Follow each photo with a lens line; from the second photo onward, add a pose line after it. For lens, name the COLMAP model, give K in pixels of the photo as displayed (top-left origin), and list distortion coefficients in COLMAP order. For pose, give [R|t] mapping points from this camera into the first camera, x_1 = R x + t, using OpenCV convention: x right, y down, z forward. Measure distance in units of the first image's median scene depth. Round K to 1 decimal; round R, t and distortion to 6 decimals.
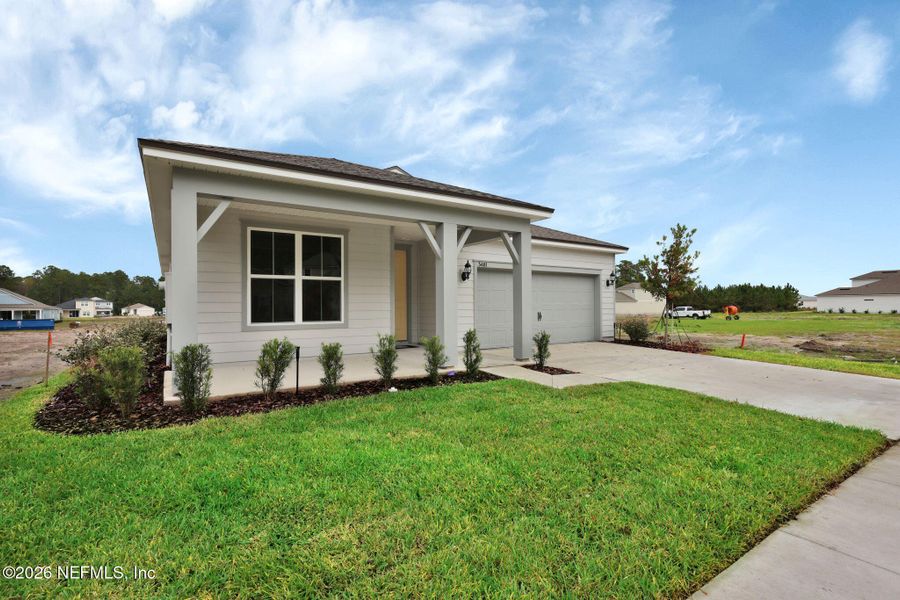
lens RADIAL K [[427.2, 0, 444.9], [0, 427.2, 305.0], [0, 0, 1]] dist [0.001177, 0.000215]
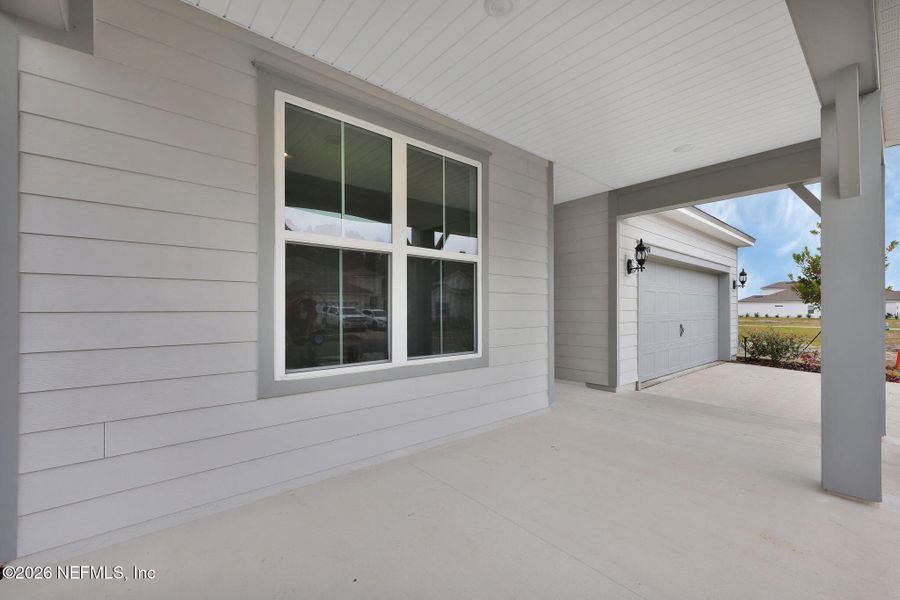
lens RADIAL K [[386.2, 0, 451.5], [0, 386.2, 310.1], [0, 0, 1]] dist [0.021781, -0.000043]
pose [[0.989491, 0.005068, 0.144505, -0.328172], [-0.005879, 0.999969, 0.005185, -0.009160], [-0.144474, -0.005980, 0.989490, 0.598868]]
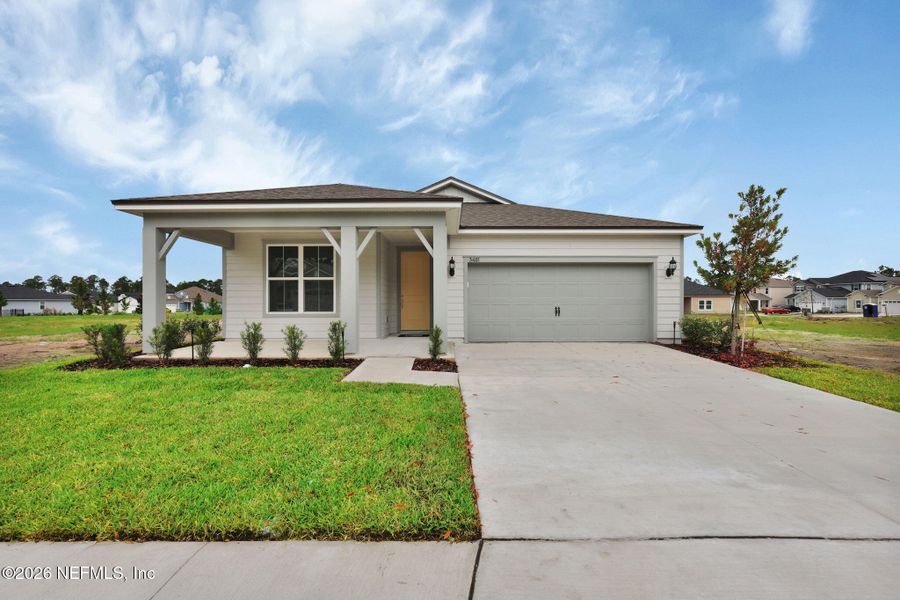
lens RADIAL K [[362.4, 0, 445.2], [0, 362.4, 303.9], [0, 0, 1]] dist [-0.000348, 0.000060]
pose [[0.831692, 0.006072, -0.555205, 0.629627], [-0.000522, 0.999948, 0.010154, 0.003175], [0.555238, -0.008155, 0.831652, 0.289164]]
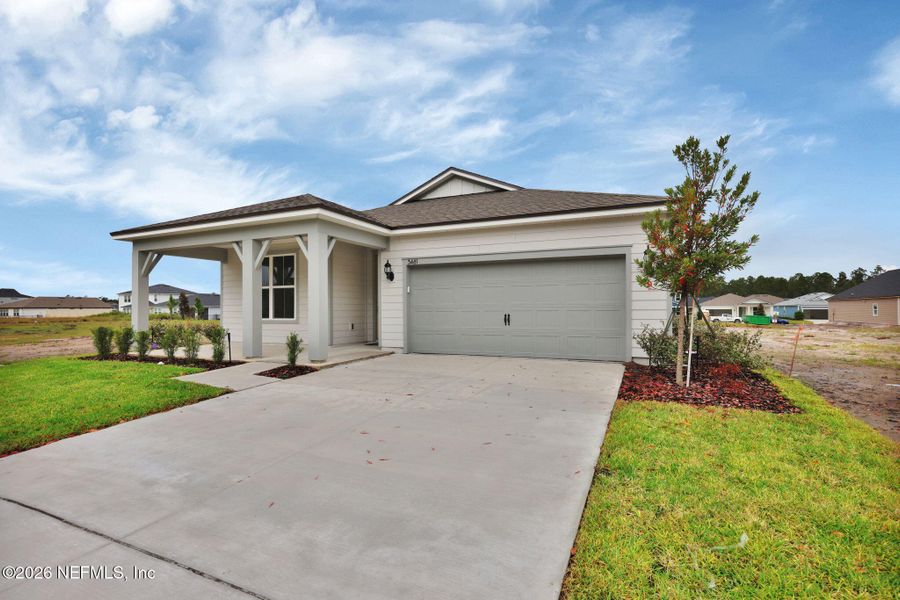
lens RADIAL K [[427.2, 0, 444.9], [0, 427.2, 305.0], [0, 0, 1]] dist [0.001177, 0.000215]
pose [[0.533734, -0.005690, -0.845633, 1.117807], [0.006604, 0.999975, -0.002560, 0.002468], [0.845627, -0.004218, 0.533758, 0.688499]]
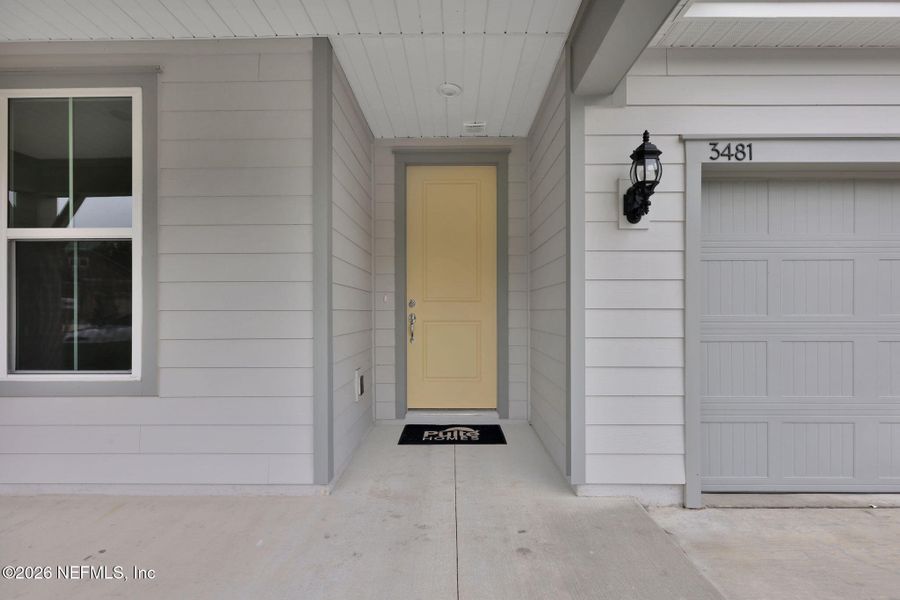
lens RADIAL K [[427.2, 0, 444.9], [0, 427.2, 305.0], [0, 0, 1]] dist [0.001177, 0.000215]
pose [[0.830146, -0.000092, -0.557547, 0.109162], [-0.000633, 0.999999, -0.001107, -0.009853], [0.557546, 0.001272, 0.830145, 0.871247]]
